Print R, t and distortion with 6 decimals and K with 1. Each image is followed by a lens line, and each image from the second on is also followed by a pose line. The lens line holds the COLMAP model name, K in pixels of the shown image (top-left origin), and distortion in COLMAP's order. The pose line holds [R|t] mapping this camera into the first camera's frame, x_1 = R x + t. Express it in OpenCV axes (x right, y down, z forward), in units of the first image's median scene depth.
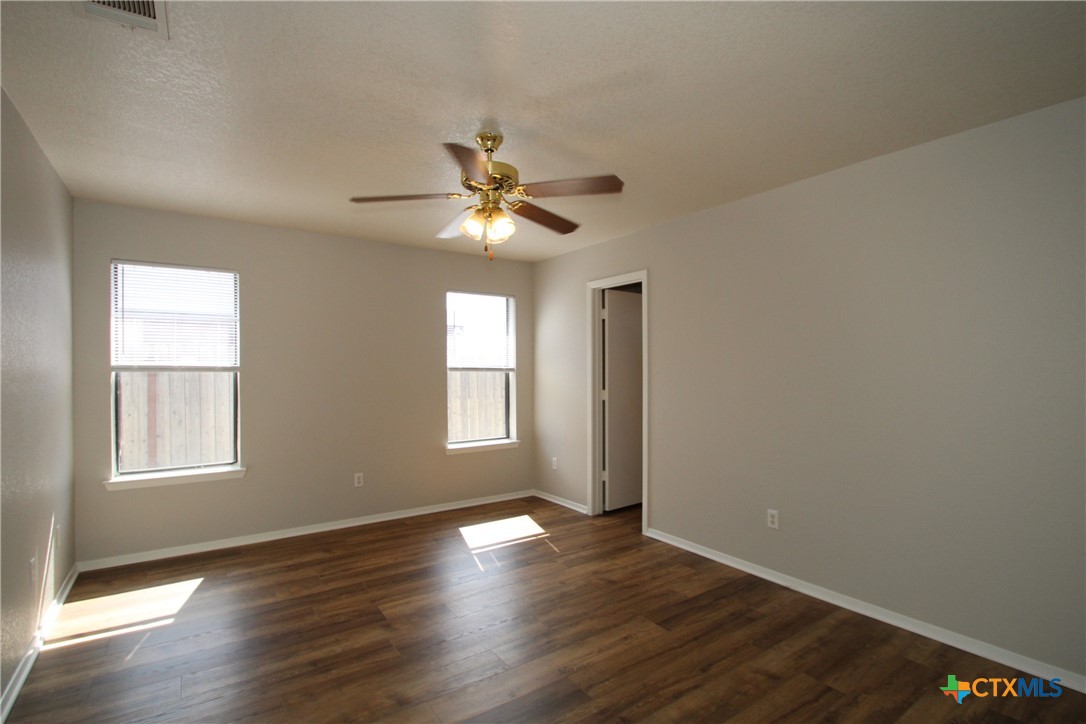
lens RADIAL K [[504.3, 0, 535.3], [0, 504.3, 372.5], [0, 0, 1]] dist [0.002982, -0.010411]
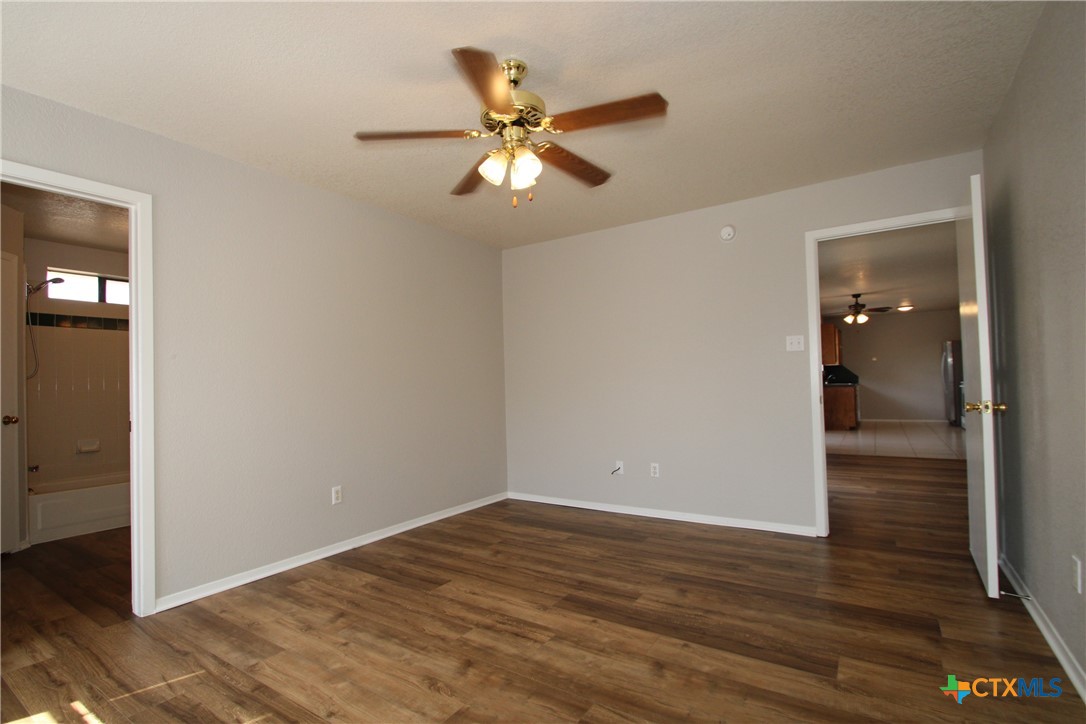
lens RADIAL K [[504.3, 0, 535.3], [0, 504.3, 372.5], [0, 0, 1]] dist [0.002982, -0.010411]
pose [[-0.360377, 0.026291, 0.932436, -0.793109], [0.032587, 0.999347, -0.015582, 0.066500], [-0.932237, 0.024770, -0.360998, 1.121099]]
